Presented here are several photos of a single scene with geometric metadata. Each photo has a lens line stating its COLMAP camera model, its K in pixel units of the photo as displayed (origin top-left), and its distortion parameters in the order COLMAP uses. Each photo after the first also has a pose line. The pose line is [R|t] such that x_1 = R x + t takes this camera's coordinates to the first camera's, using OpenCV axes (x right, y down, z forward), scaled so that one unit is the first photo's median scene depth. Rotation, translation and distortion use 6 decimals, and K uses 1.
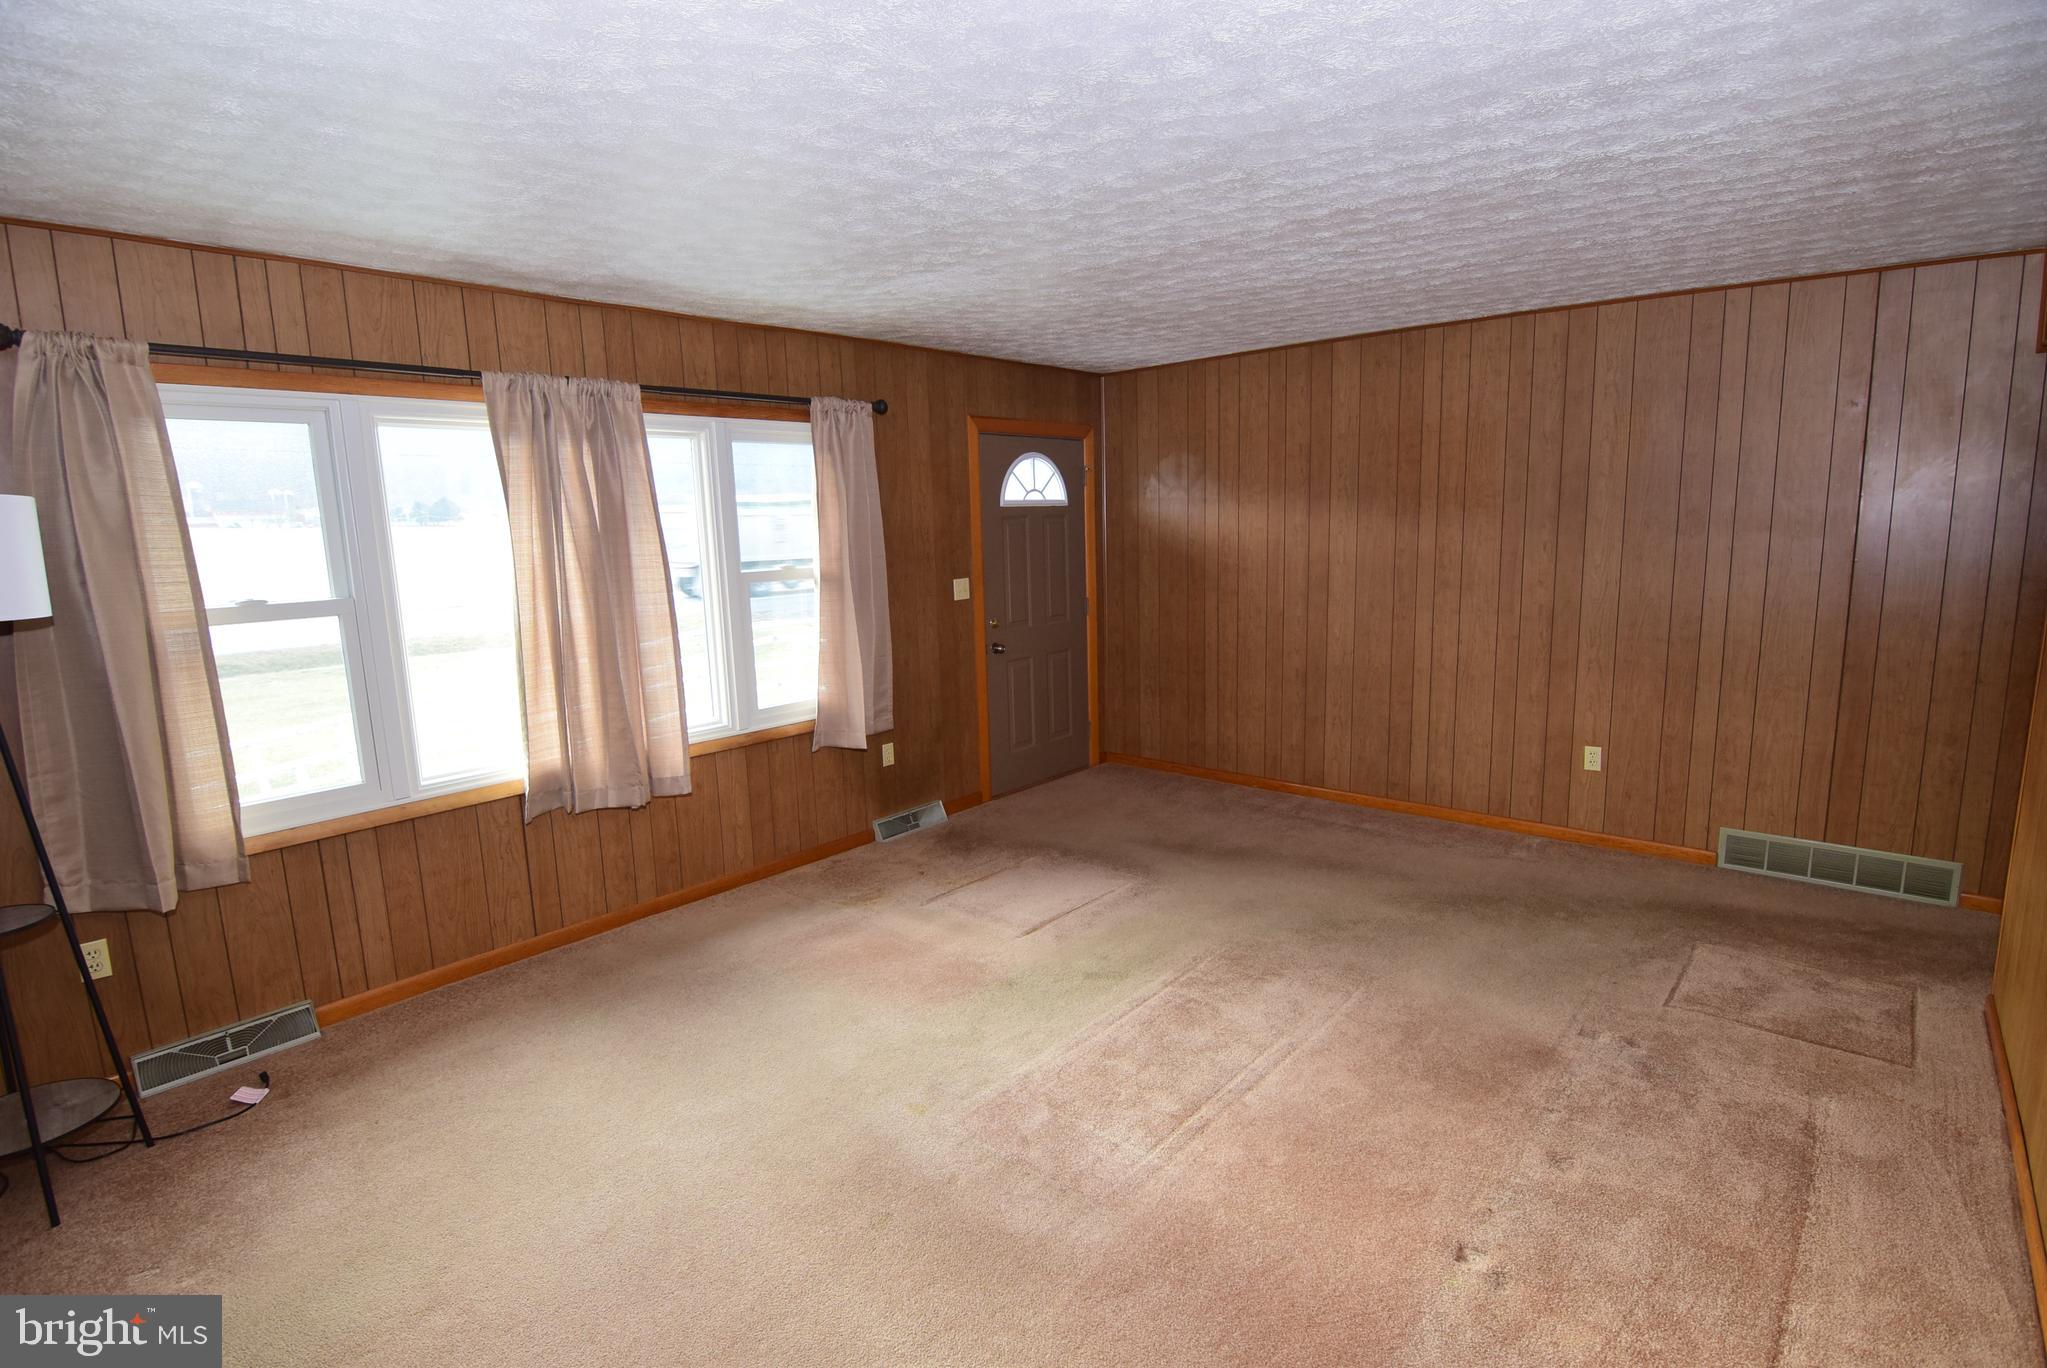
lens RADIAL K [[982.6, 0, 1023.5], [0, 982.6, 684.0], [0, 0, 1]] dist [-0.003557, -0.011519]
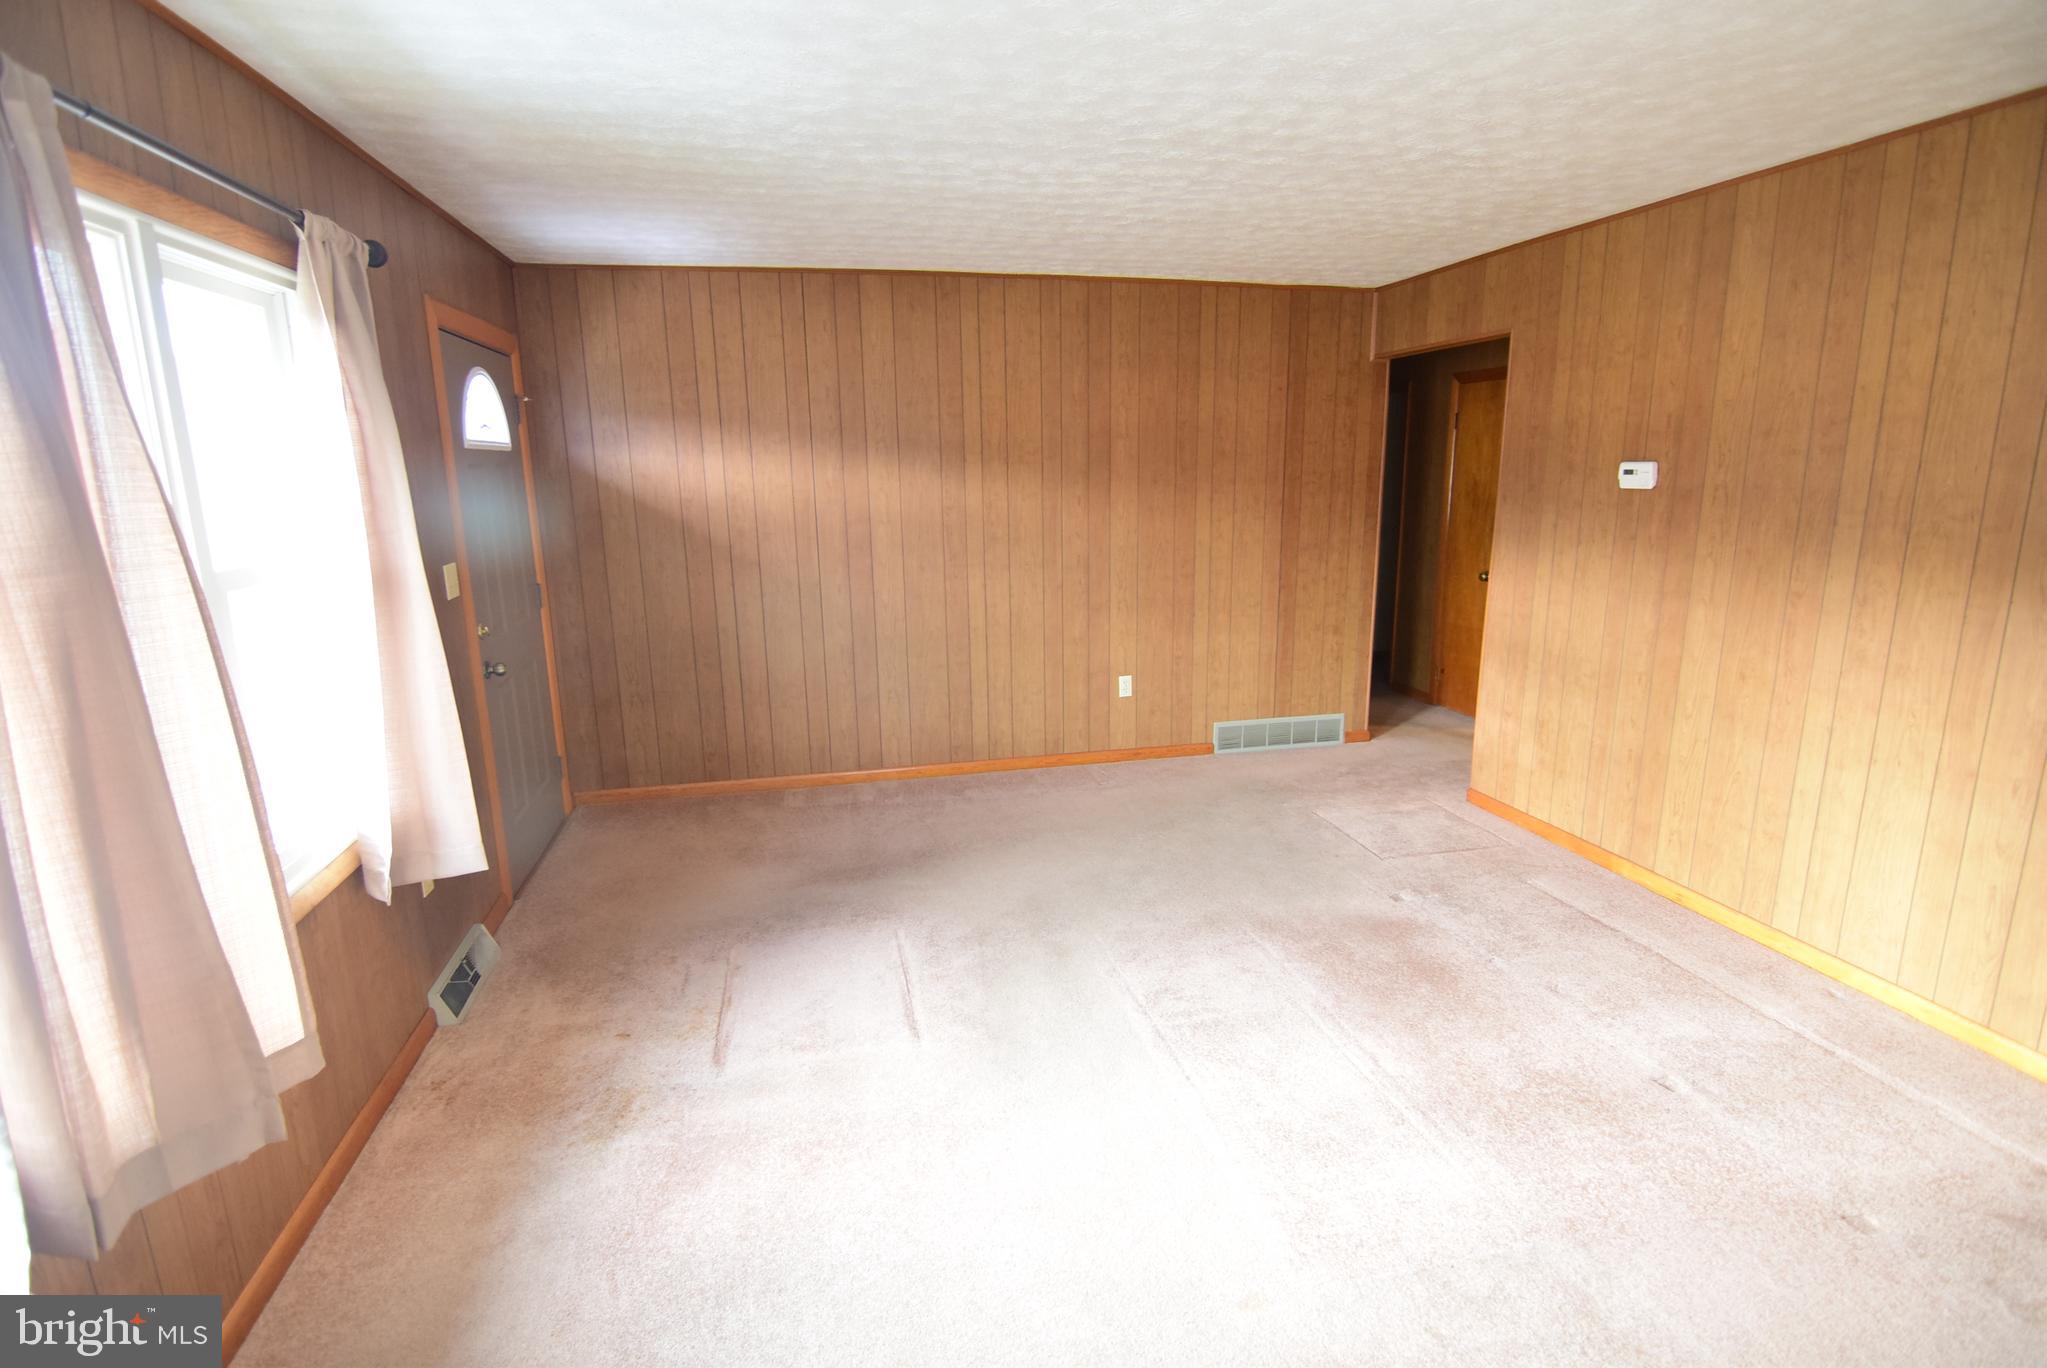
lens RADIAL K [[982.6, 0, 1023.5], [0, 982.6, 684.0], [0, 0, 1]] dist [-0.003557, -0.011519]
pose [[0.593065, -0.154215, 0.790248, -0.394359], [0.130075, 0.986944, 0.094981, -0.050959], [-0.794578, 0.046461, 0.605382, 0.396903]]
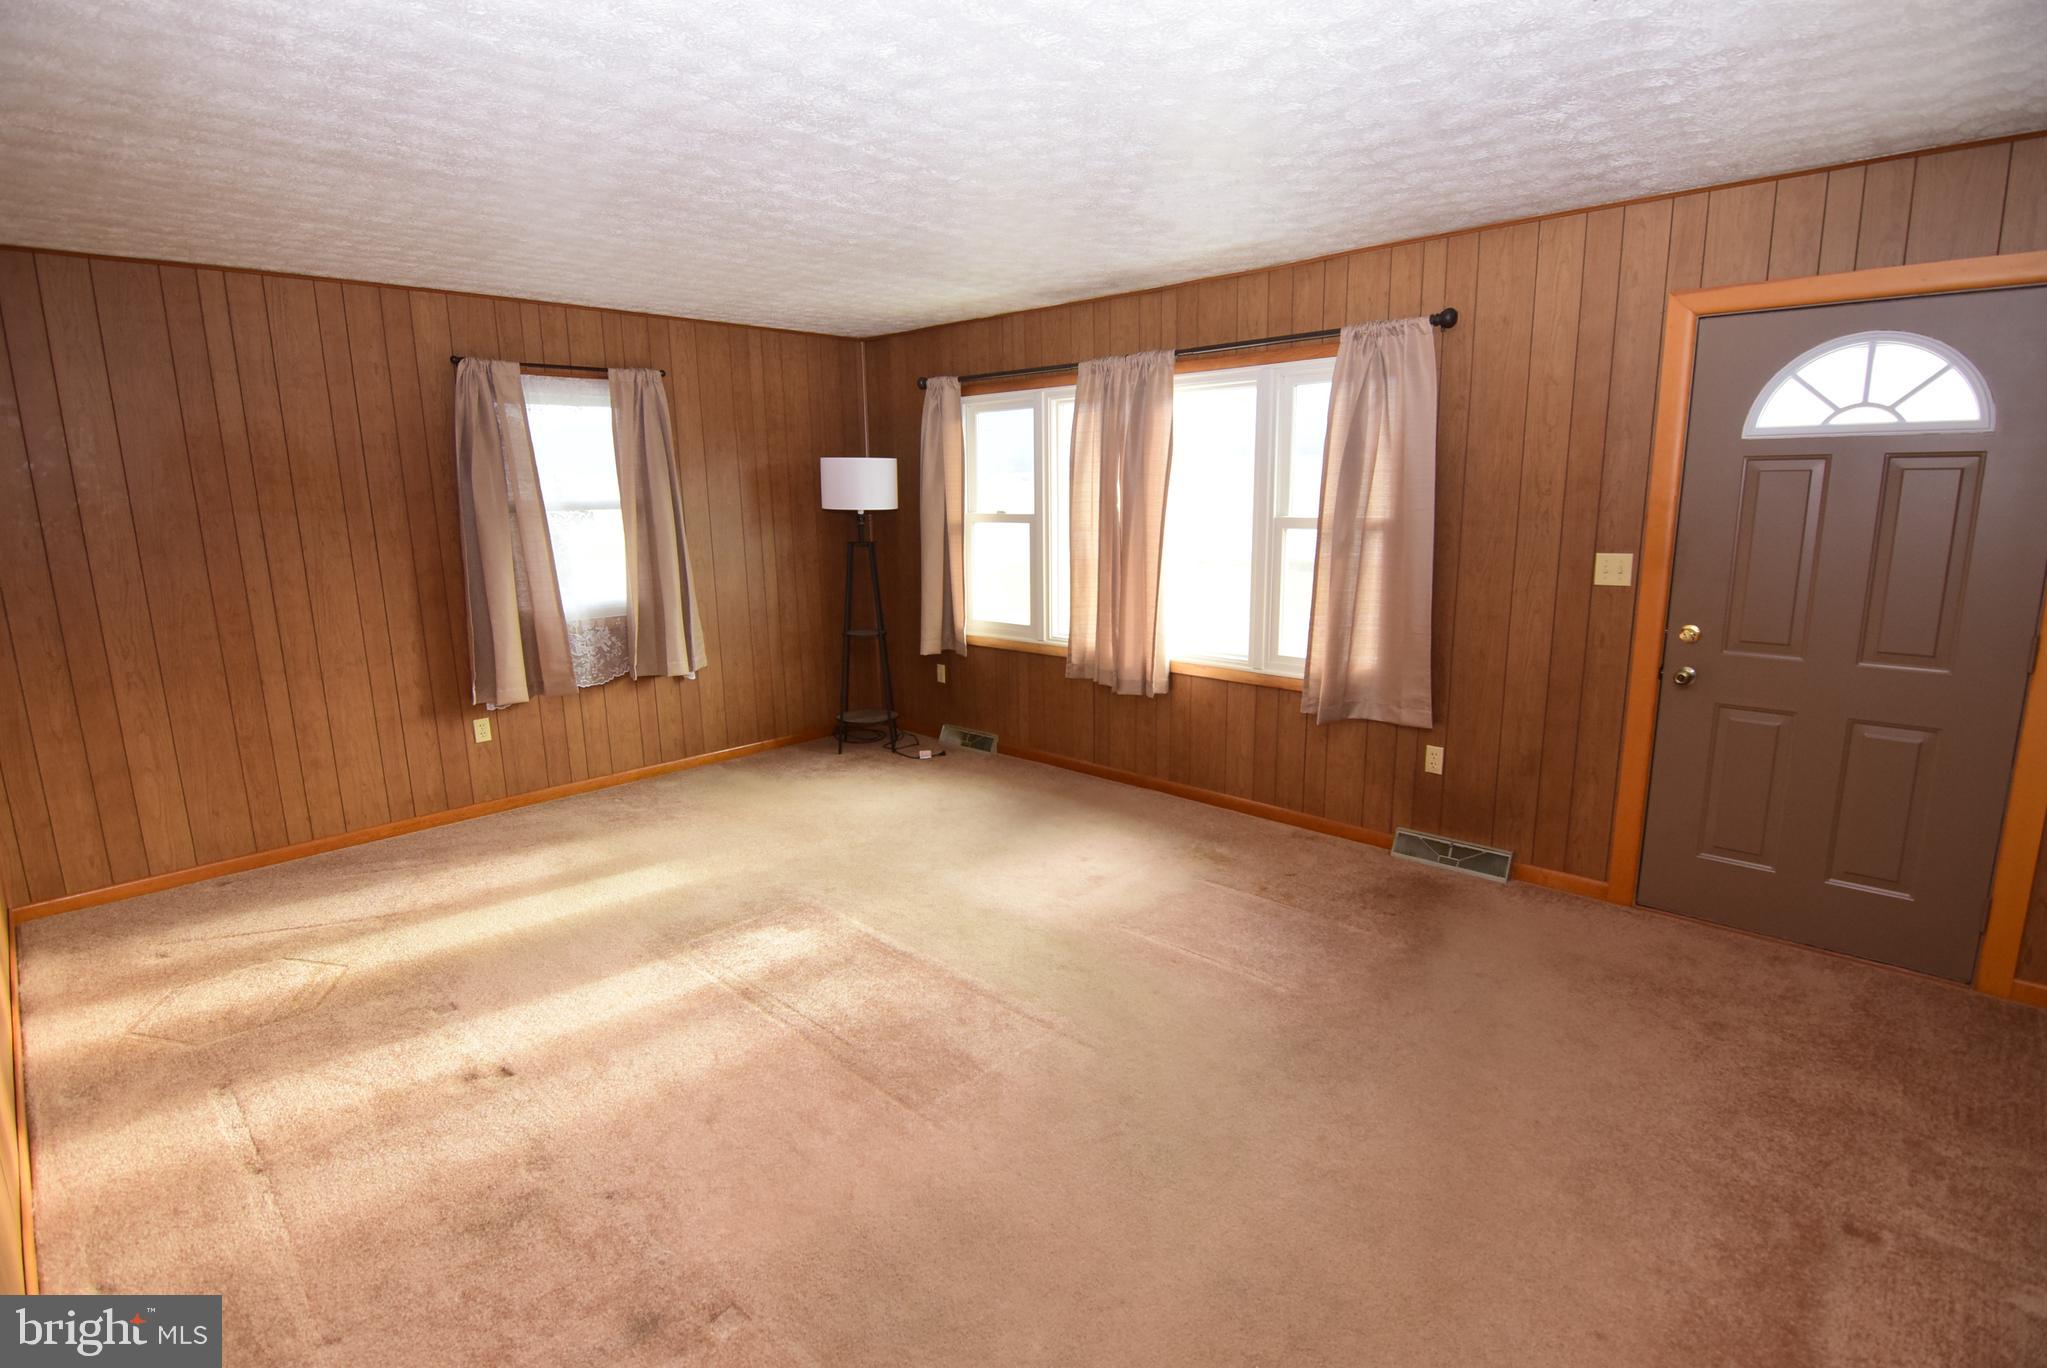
lens RADIAL K [[982.6, 0, 1023.5], [0, 982.6, 684.0], [0, 0, 1]] dist [-0.003557, -0.011519]
pose [[-0.045157, 0.225513, -0.973193, 0.692931], [-0.146867, 0.962103, 0.229758, -0.131729], [0.988125, 0.153305, -0.010325, 0.720677]]
